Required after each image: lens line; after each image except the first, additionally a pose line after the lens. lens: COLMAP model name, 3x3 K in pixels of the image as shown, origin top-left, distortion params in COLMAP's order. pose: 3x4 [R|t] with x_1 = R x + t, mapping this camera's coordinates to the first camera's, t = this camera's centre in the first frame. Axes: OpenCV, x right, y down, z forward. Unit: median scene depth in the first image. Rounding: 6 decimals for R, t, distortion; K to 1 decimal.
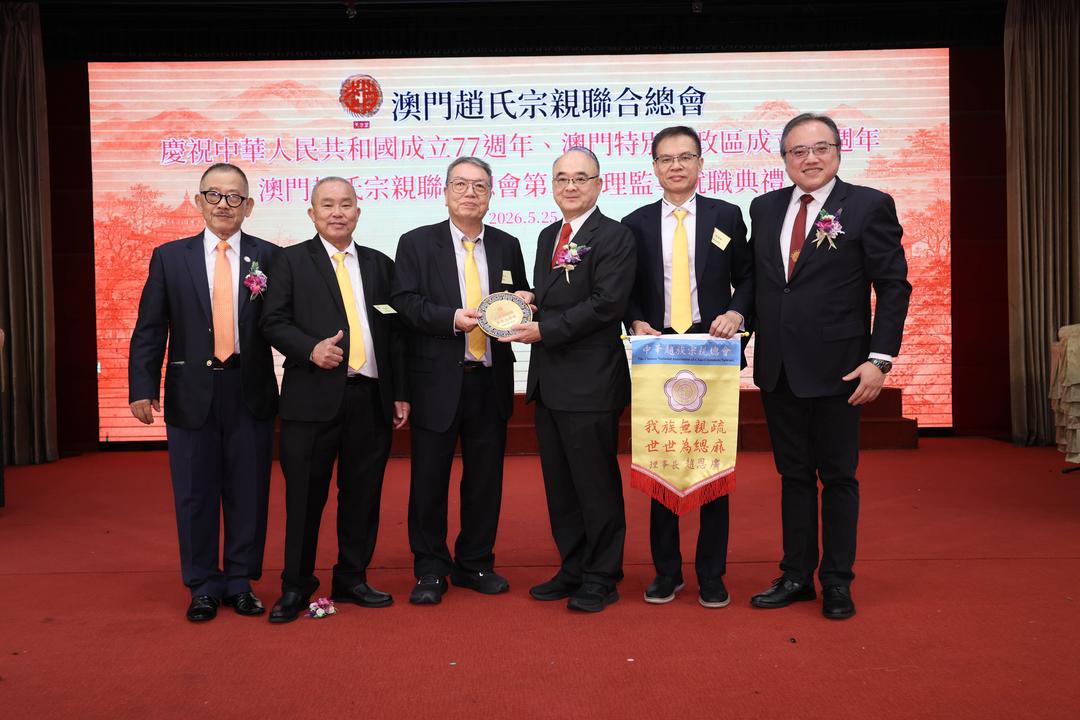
lens RADIAL K [[981.7, 0, 542.1], [0, 981.7, 362.9], [0, 0, 1]] dist [0.006735, 0.049673]
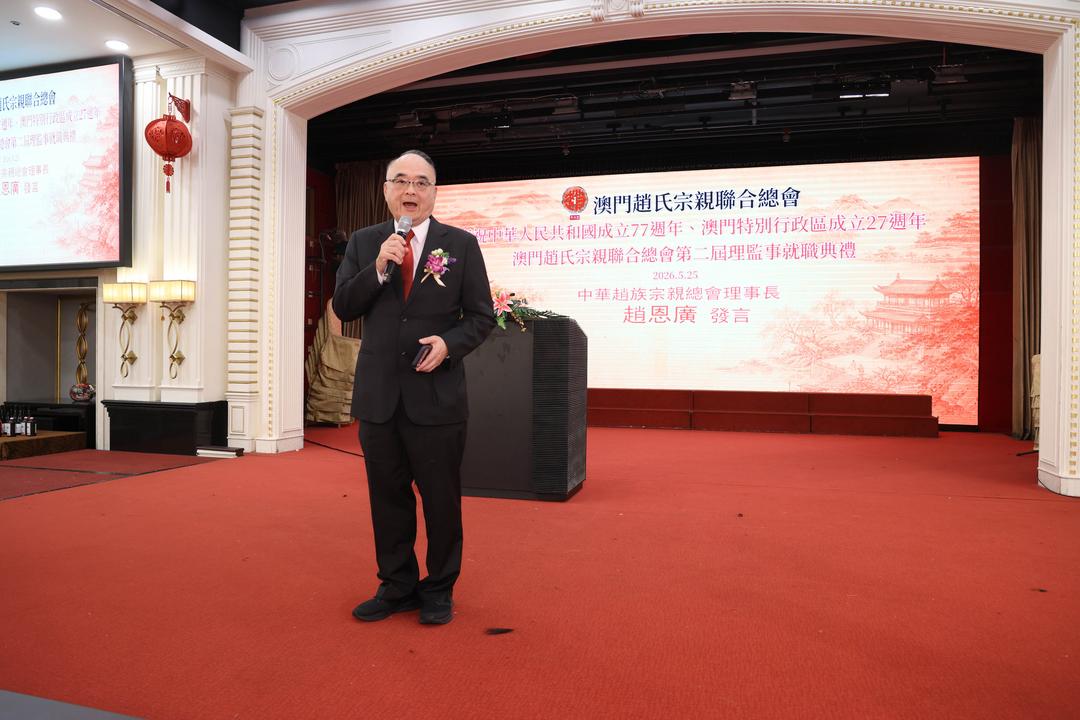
lens RADIAL K [[765.3, 0, 534.8], [0, 765.3, 357.7], [0, 0, 1]] dist [-0.104474, 0.077391]
pose [[0.955124, 0.027376, -0.294939, 0.126035], [-0.031365, 0.999469, -0.008801, -0.001501], [0.294541, 0.017657, 0.955476, -0.199320]]
